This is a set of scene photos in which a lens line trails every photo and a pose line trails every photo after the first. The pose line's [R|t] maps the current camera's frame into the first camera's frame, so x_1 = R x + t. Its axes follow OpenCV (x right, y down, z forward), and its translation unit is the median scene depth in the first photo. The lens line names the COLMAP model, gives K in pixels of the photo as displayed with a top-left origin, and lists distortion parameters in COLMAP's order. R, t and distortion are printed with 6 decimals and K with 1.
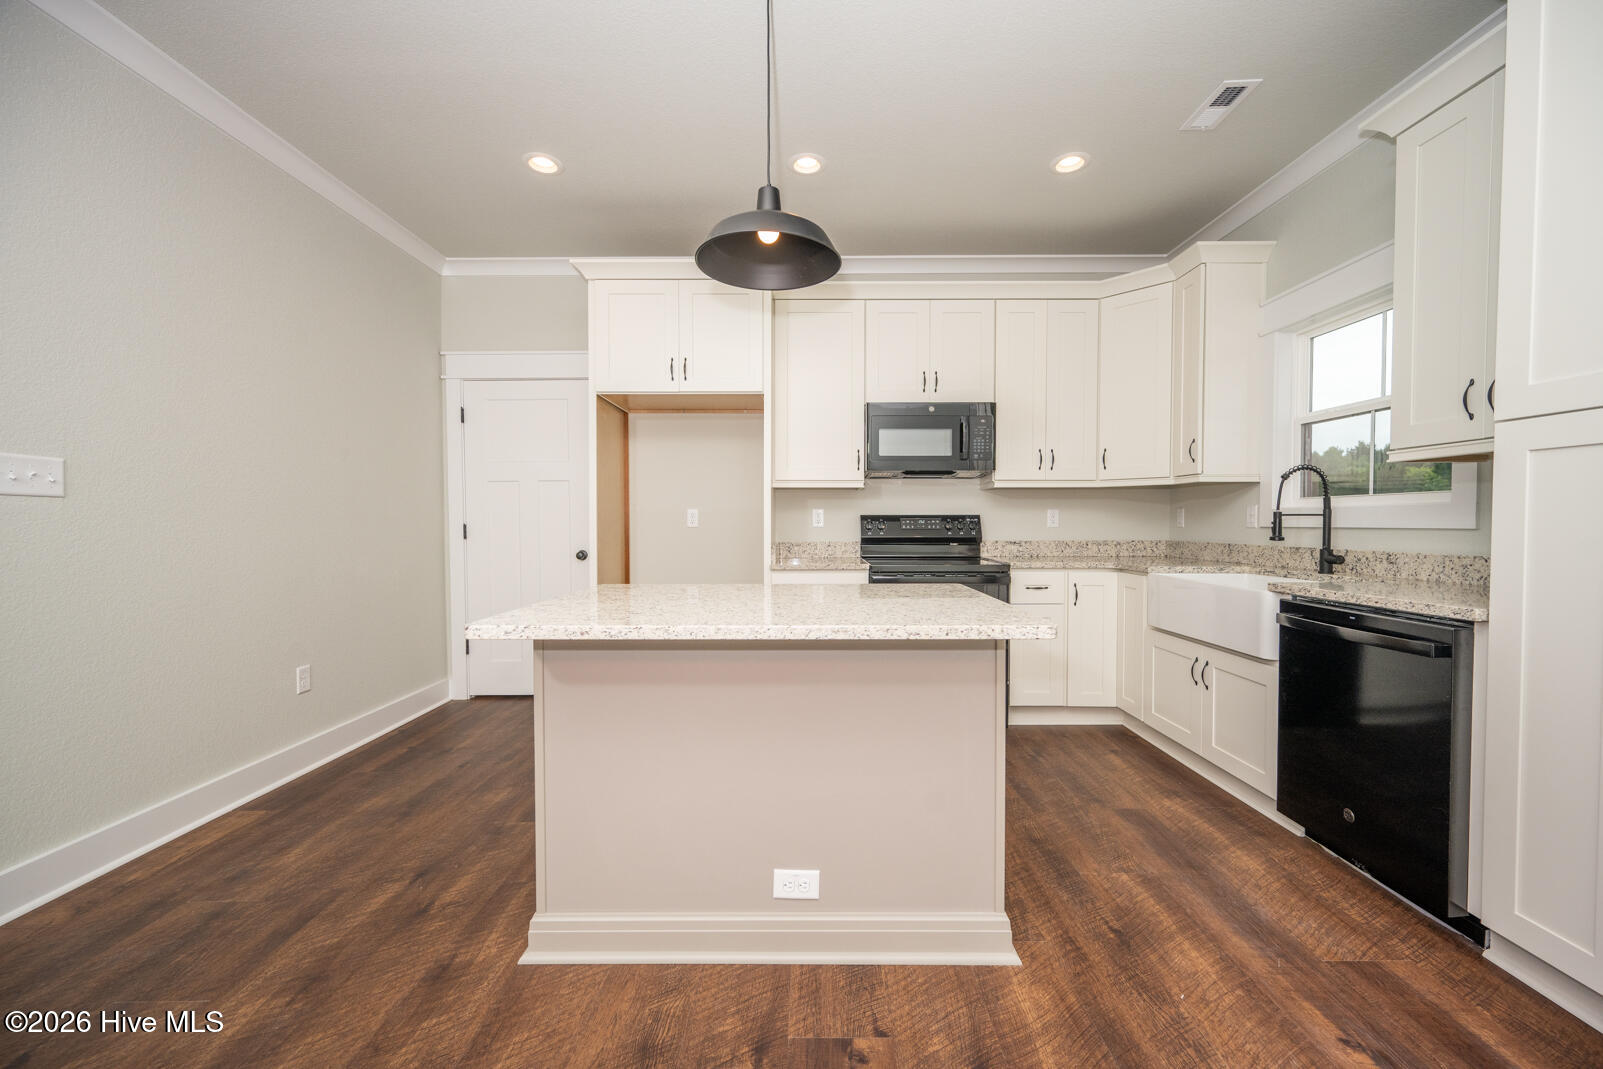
lens RADIAL K [[635.3, 0, 803.1], [0, 635.3, 533.9], [0, 0, 1]] dist [-0.000473, -0.000503]
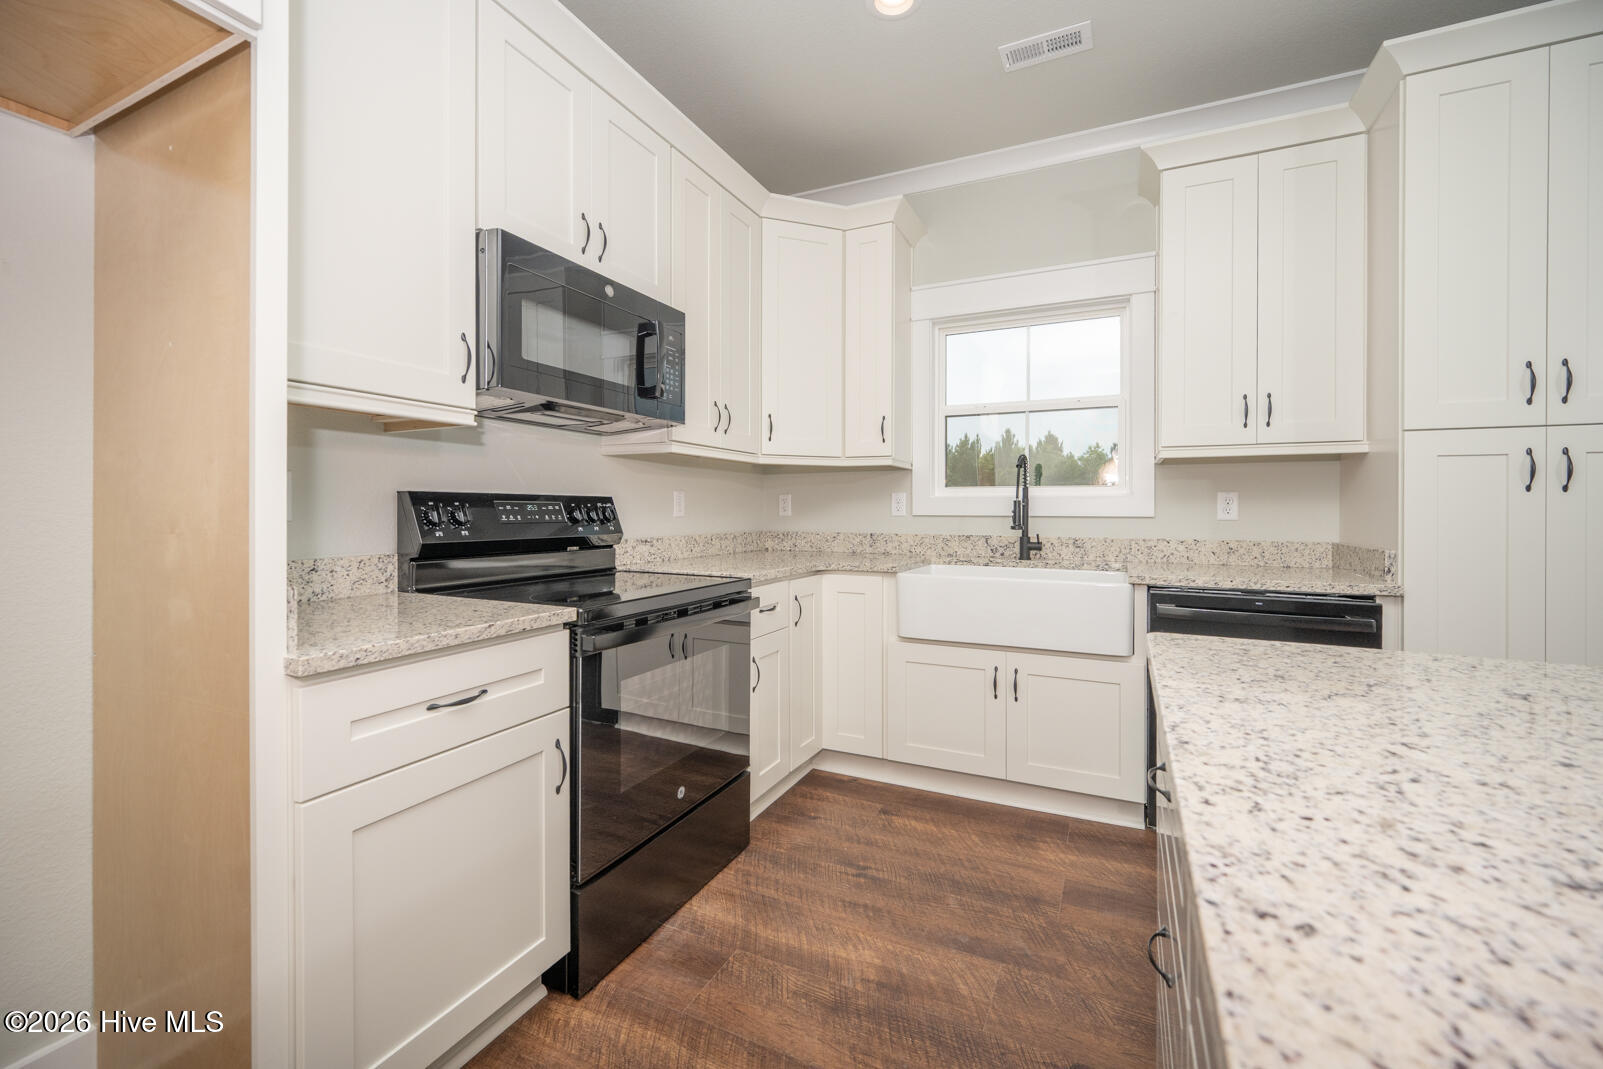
lens RADIAL K [[635.3, 0, 834.8], [0, 635.3, 510.4], [0, 0, 1]] dist [-0.000473, -0.000503]
pose [[0.415699, 0.002795, 0.909498, -0.195323], [0.012646, 0.999881, -0.008853, -0.010446], [-0.909415, 0.015181, 0.415614, 0.627352]]
